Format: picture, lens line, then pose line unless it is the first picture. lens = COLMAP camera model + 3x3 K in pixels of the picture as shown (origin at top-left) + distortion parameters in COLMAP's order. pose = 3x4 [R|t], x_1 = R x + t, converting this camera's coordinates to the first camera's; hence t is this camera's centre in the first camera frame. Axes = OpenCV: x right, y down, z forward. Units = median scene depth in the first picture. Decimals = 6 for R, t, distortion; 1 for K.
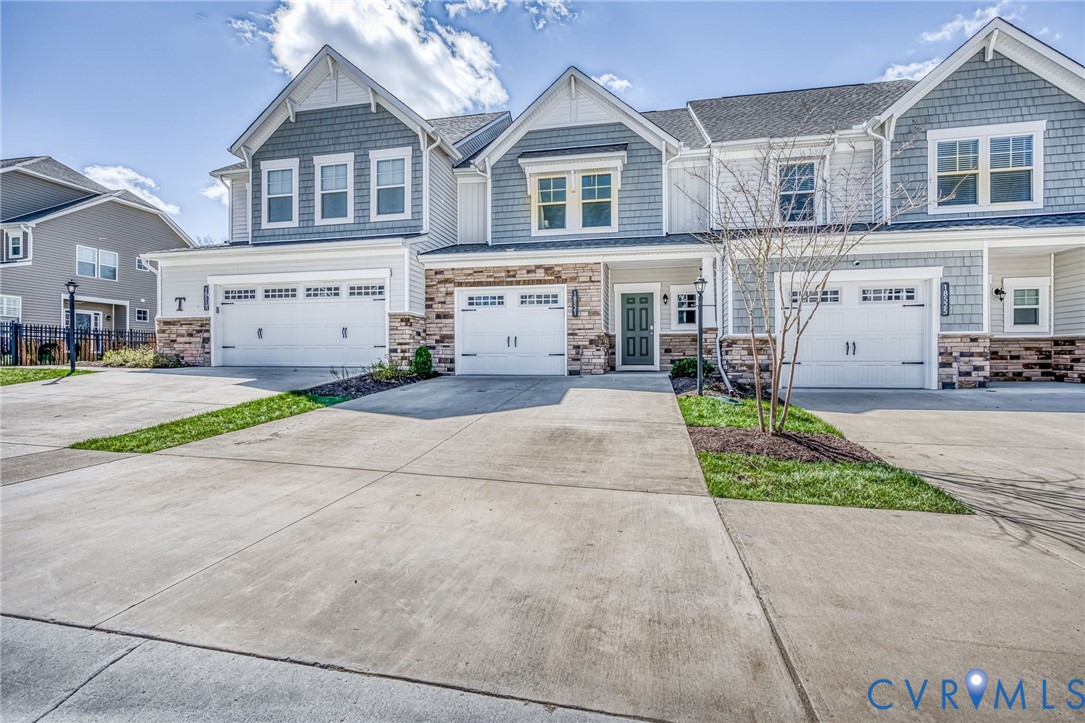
lens RADIAL K [[457.2, 0, 542.5], [0, 457.2, 361.5], [0, 0, 1]] dist [-0.008107, 0.004824]
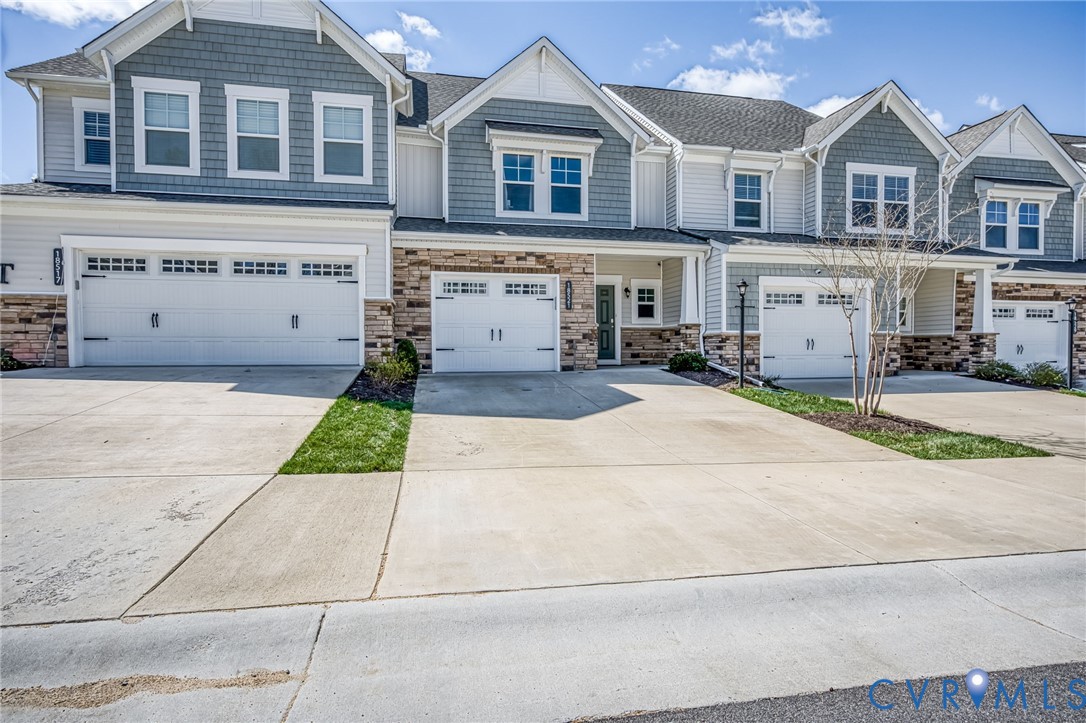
lens RADIAL K [[536.6, 0, 543.0], [0, 536.6, 361.5], [0, 0, 1]] dist [-0.001960, 0.000637]
pose [[0.928120, -0.010284, 0.372140, -0.365354], [0.003940, 0.999834, 0.017805, -0.008911], [-0.372262, -0.015059, 0.928006, -0.017615]]
